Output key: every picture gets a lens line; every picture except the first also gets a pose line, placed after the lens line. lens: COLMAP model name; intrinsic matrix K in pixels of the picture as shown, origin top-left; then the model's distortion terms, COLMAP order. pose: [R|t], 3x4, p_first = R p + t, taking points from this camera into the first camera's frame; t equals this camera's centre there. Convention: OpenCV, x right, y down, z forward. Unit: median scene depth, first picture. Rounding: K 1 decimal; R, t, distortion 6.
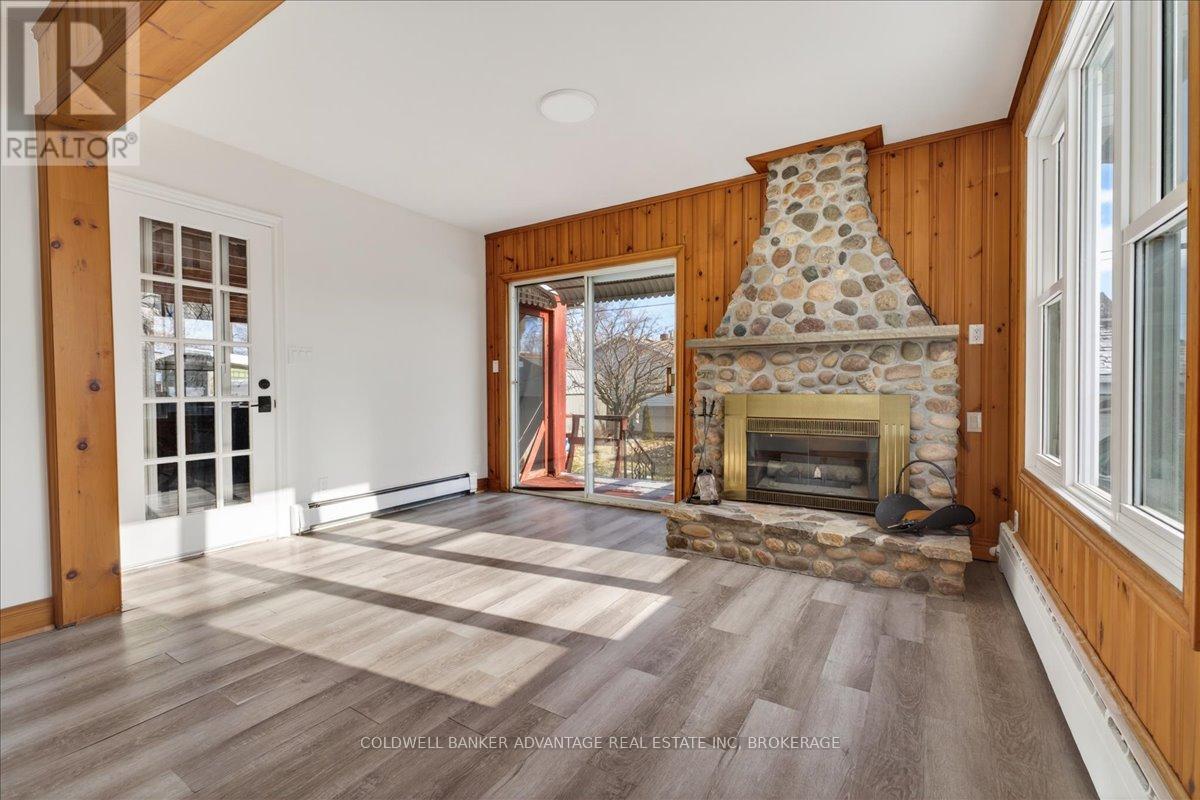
lens RADIAL K [[510.8, 0, 596.4], [0, 510.8, 398.0], [0, 0, 1]] dist [0.003685, 0.000124]
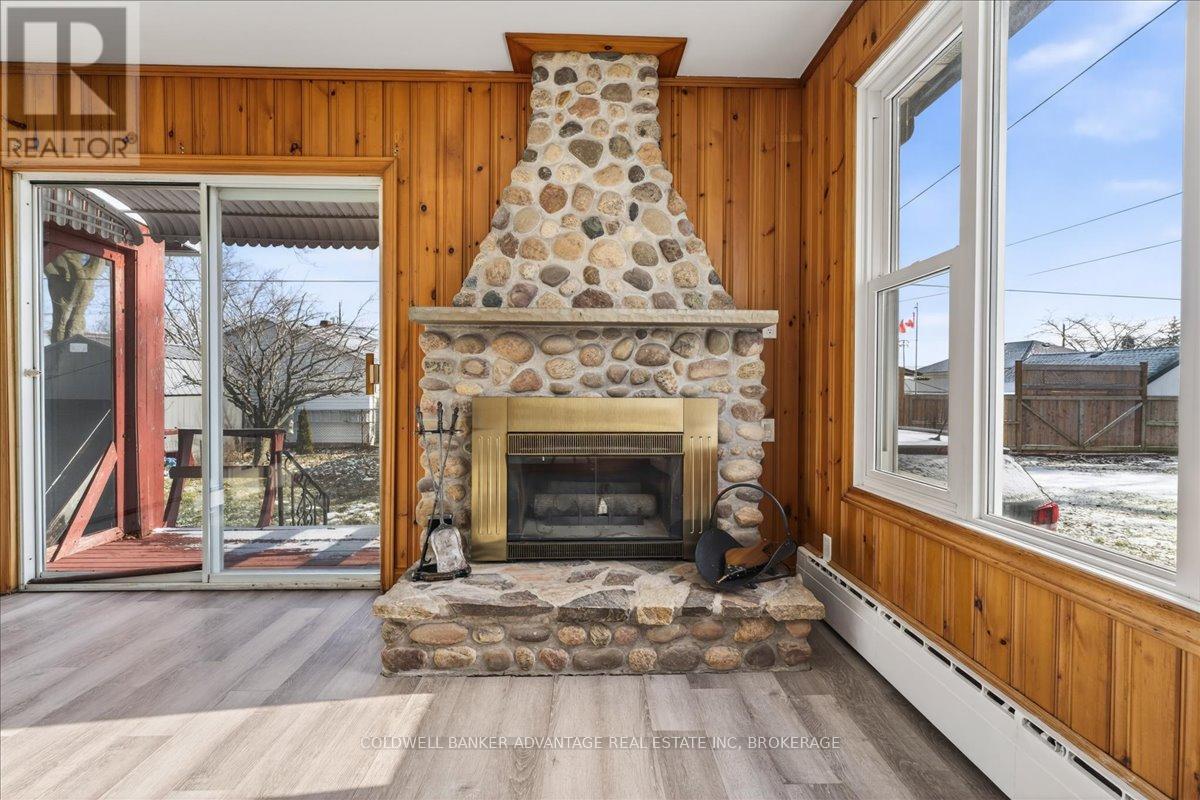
lens RADIAL K [[551.9, 0, 600.0], [0, 551.9, 400.0], [0, 0, 1]] dist [0.002780, -0.000197]
pose [[0.827020, -0.004664, 0.562153, -0.004290], [0.003224, 0.999988, 0.003554, -0.006405], [-0.562163, -0.001126, 0.827025, 0.356460]]
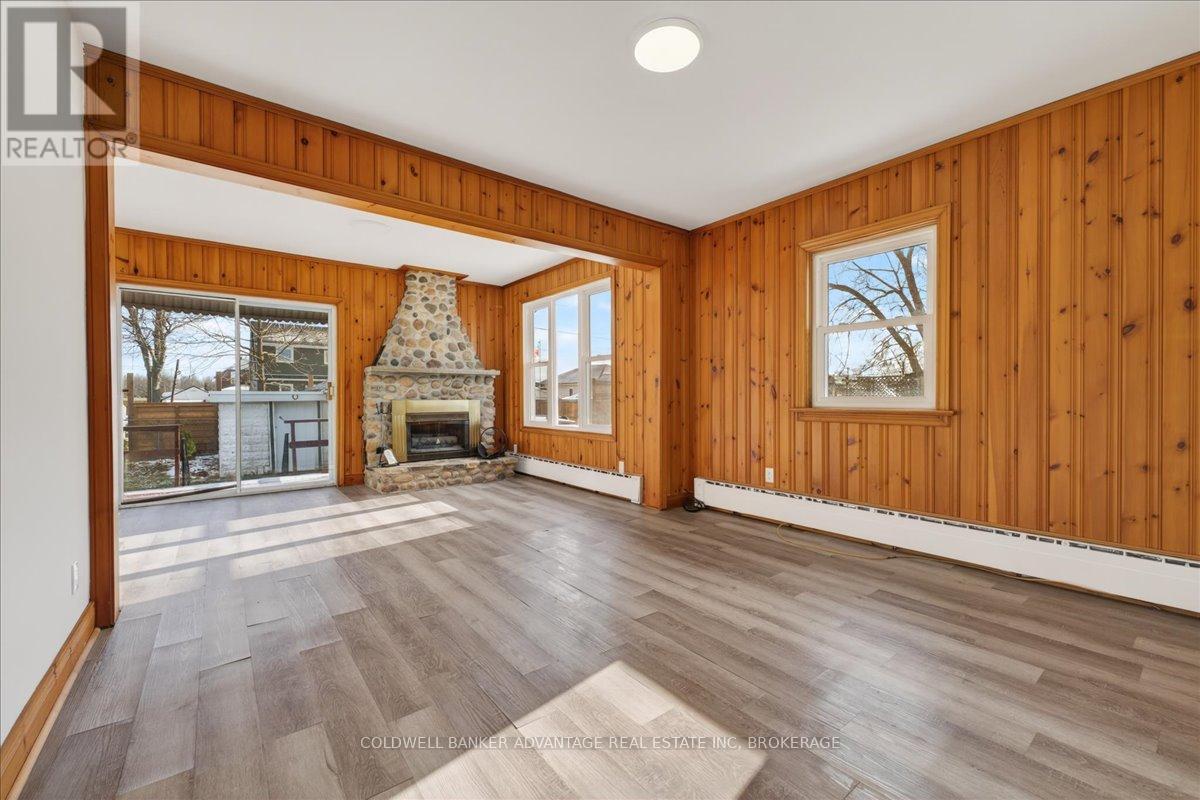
lens RADIAL K [[510.8, 0, 596.4], [0, 510.8, 398.0], [0, 0, 1]] dist [0.003685, 0.000124]
pose [[0.337827, -0.001377, 0.941207, -1.145050], [0.019001, 0.999805, -0.005357, 0.006576], [-0.941016, 0.019693, 0.337787, -0.200954]]
